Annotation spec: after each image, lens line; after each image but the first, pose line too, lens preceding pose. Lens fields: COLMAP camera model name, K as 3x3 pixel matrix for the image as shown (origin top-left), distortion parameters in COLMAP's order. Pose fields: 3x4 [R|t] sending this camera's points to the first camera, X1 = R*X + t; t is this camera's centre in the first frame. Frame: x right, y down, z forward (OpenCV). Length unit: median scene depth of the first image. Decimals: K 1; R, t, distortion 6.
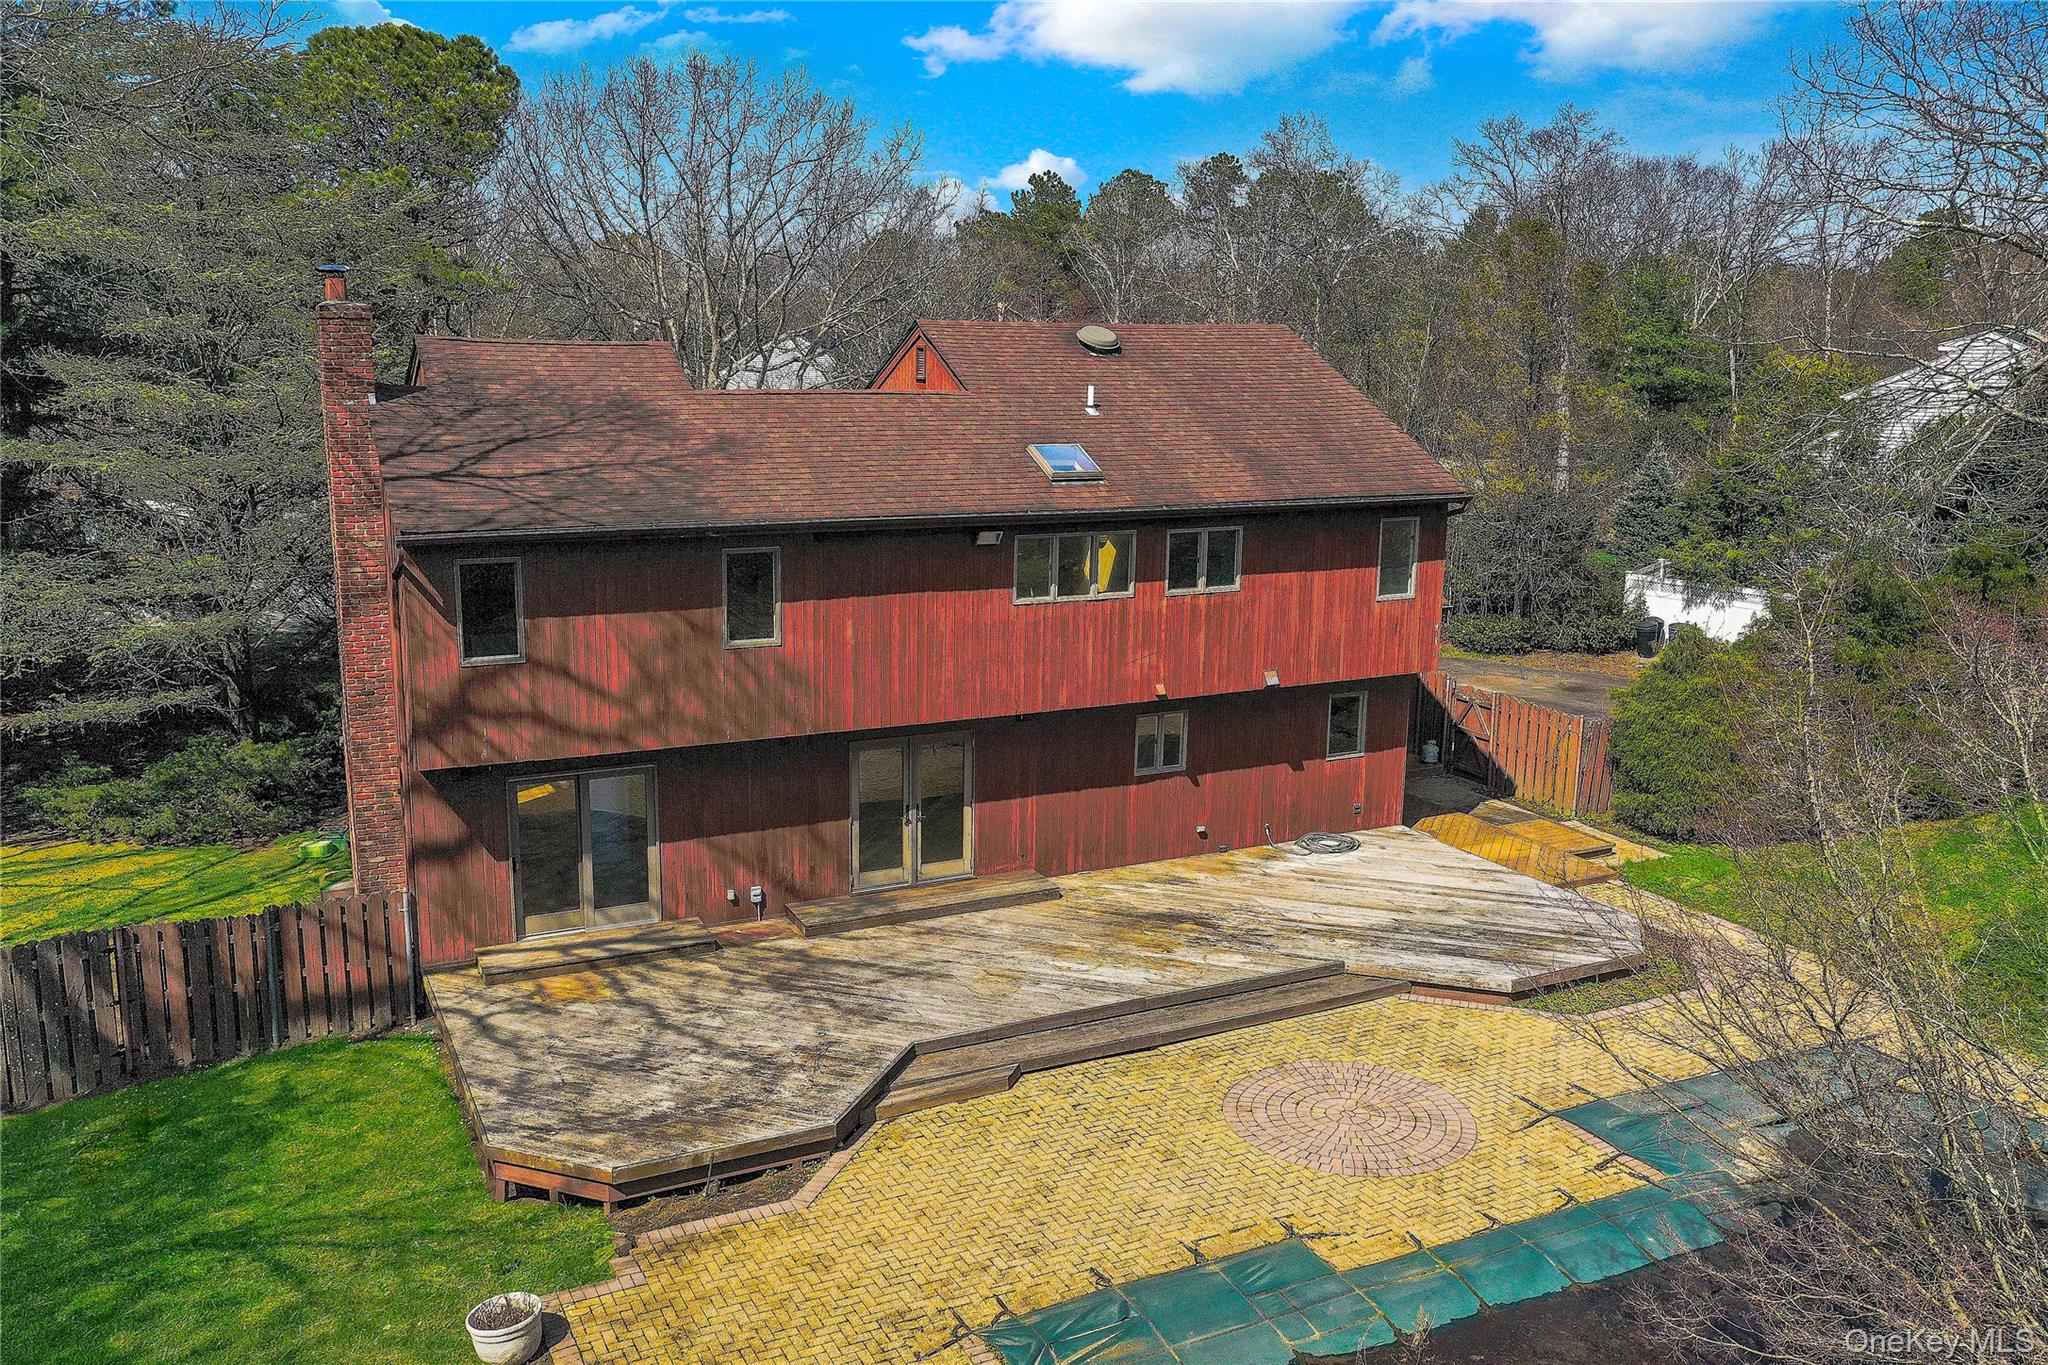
lens RADIAL K [[1657.7, 0, 1024.0], [0, 1657.7, 682.5], [0, 0, 1]] dist [-0.003733, -0.003576]
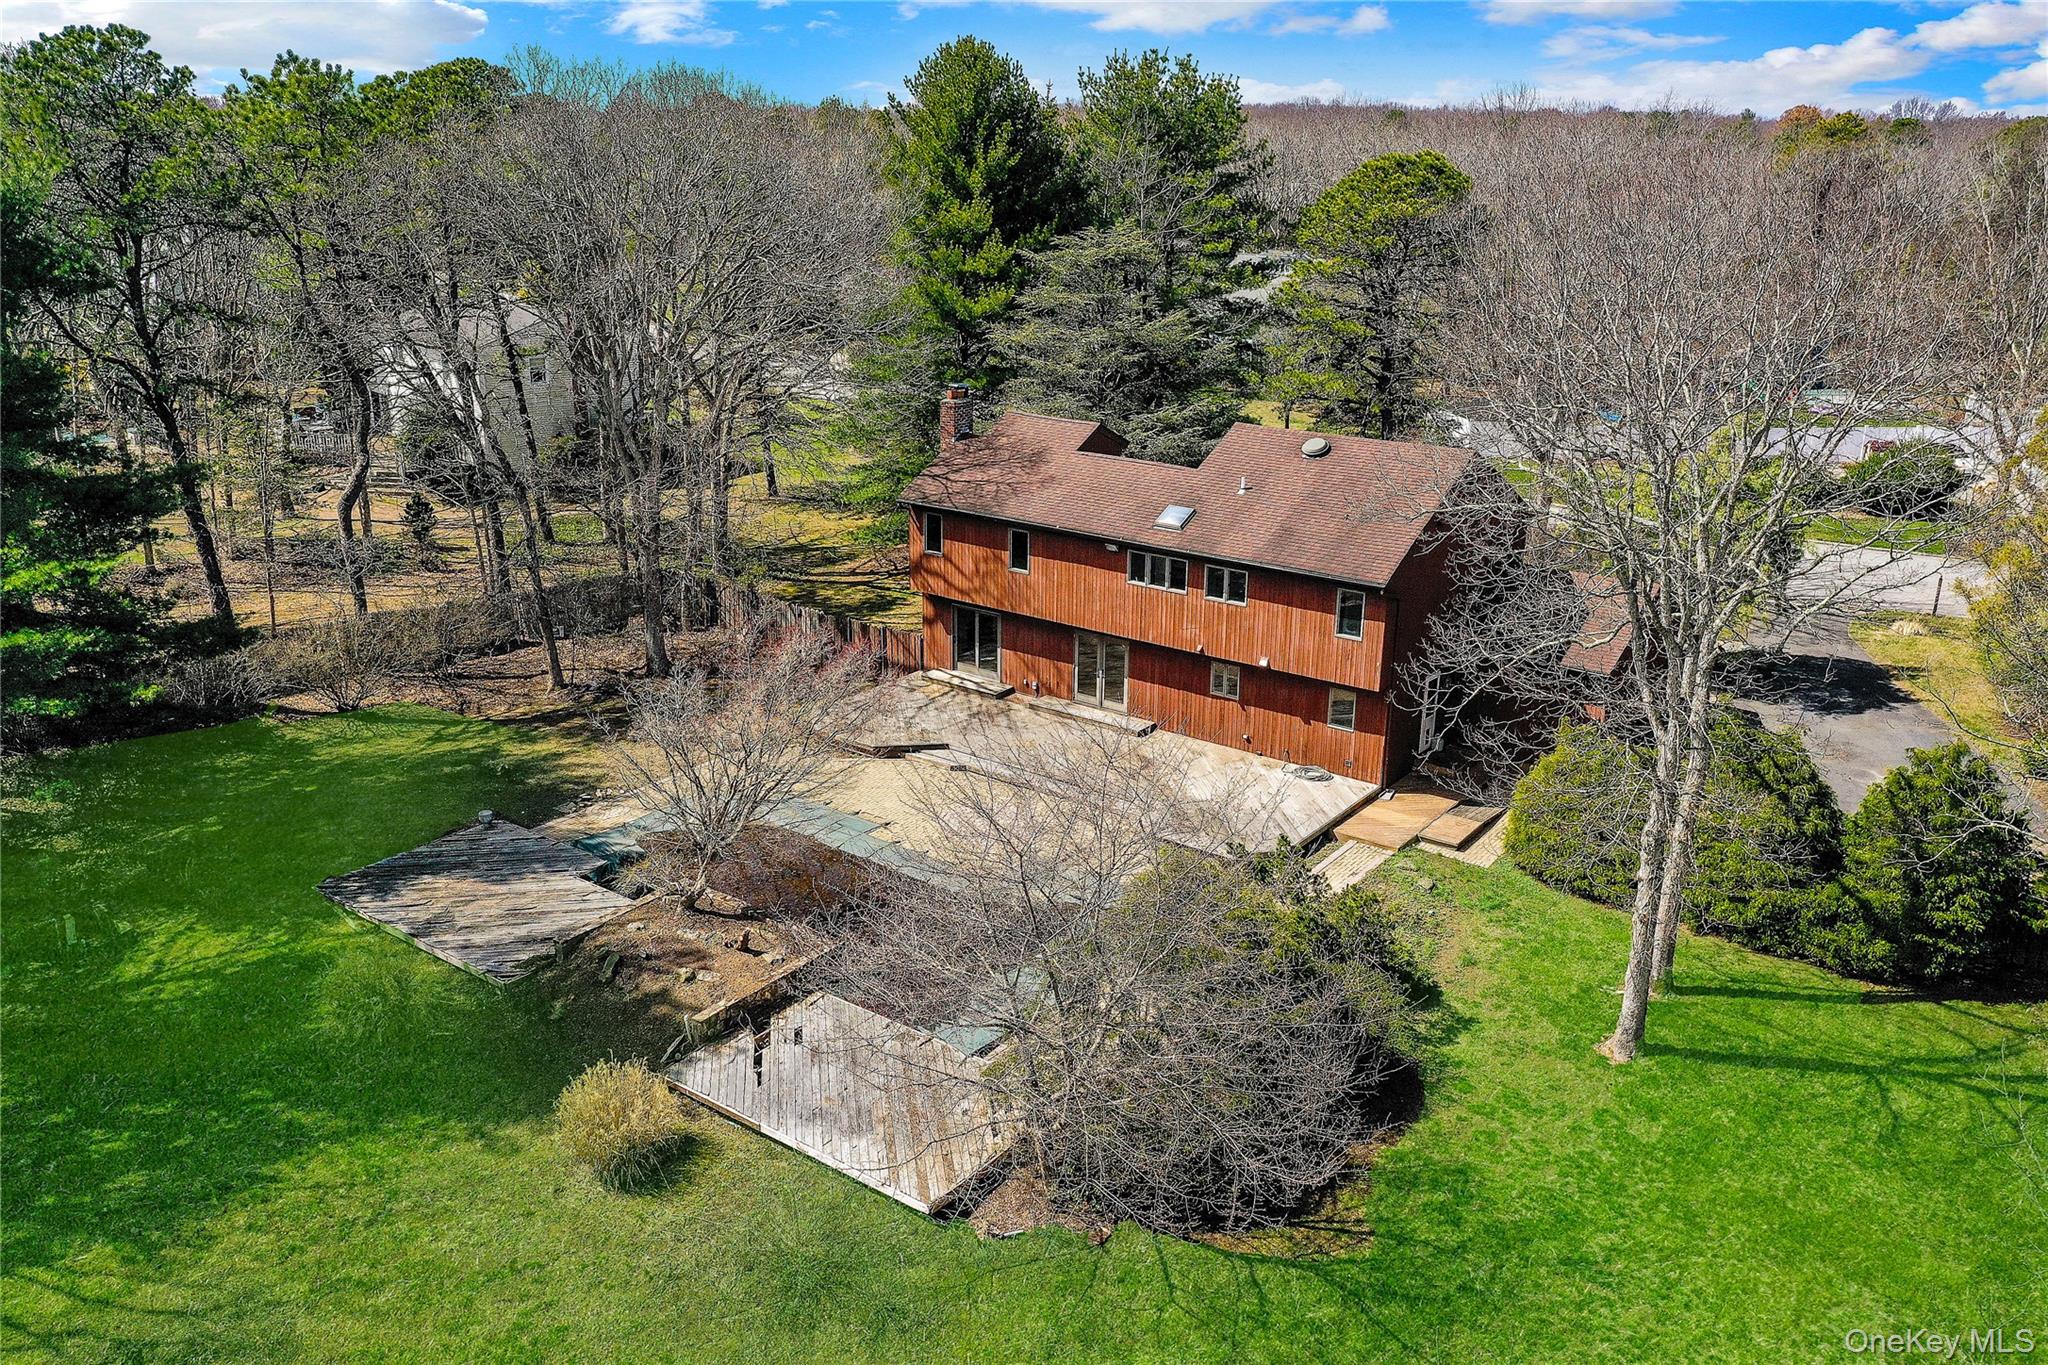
lens RADIAL K [[1587.0, 0, 1024.0], [0, 1587.0, 682.5], [0, 0, 1]] dist [0.002020, -0.001509]
pose [[0.428367, 0.276863, -0.860145, 1.718689], [-0.183876, 0.958695, 0.217011, -0.344405], [0.884699, 0.065200, 0.461581, 0.020511]]
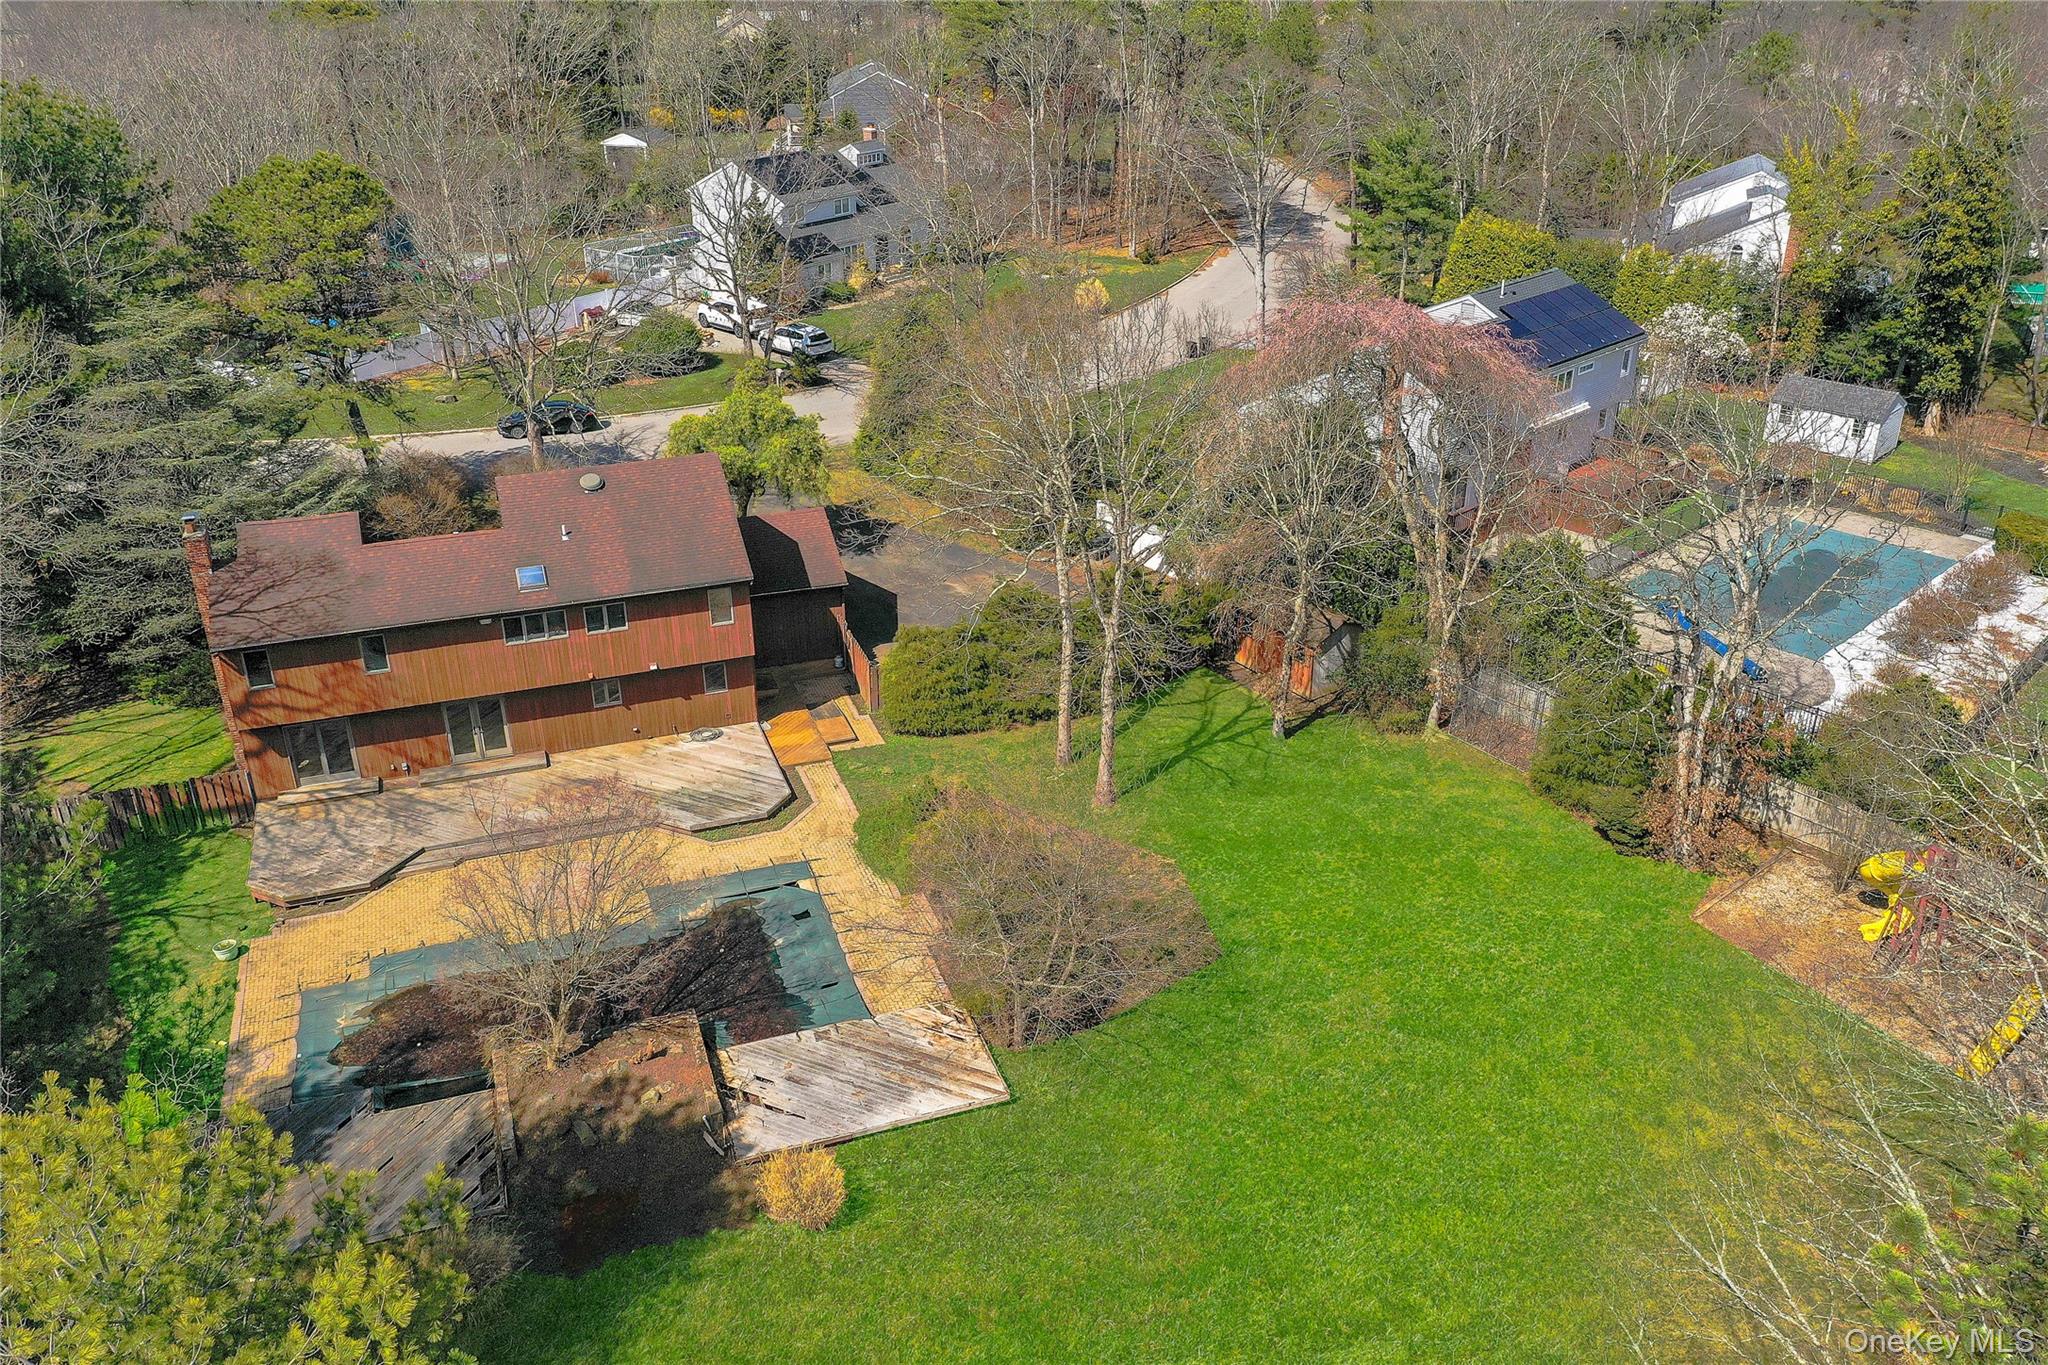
lens RADIAL K [[1587.0, 0, 1024.0], [0, 1587.0, 682.5], [0, 0, 1]] dist [0.002020, -0.001509]
pose [[0.992196, 0.039817, -0.118157, 1.001618], [-0.009797, 0.969607, 0.244470, -0.561384], [0.124300, -0.241405, 0.962431, -1.039217]]
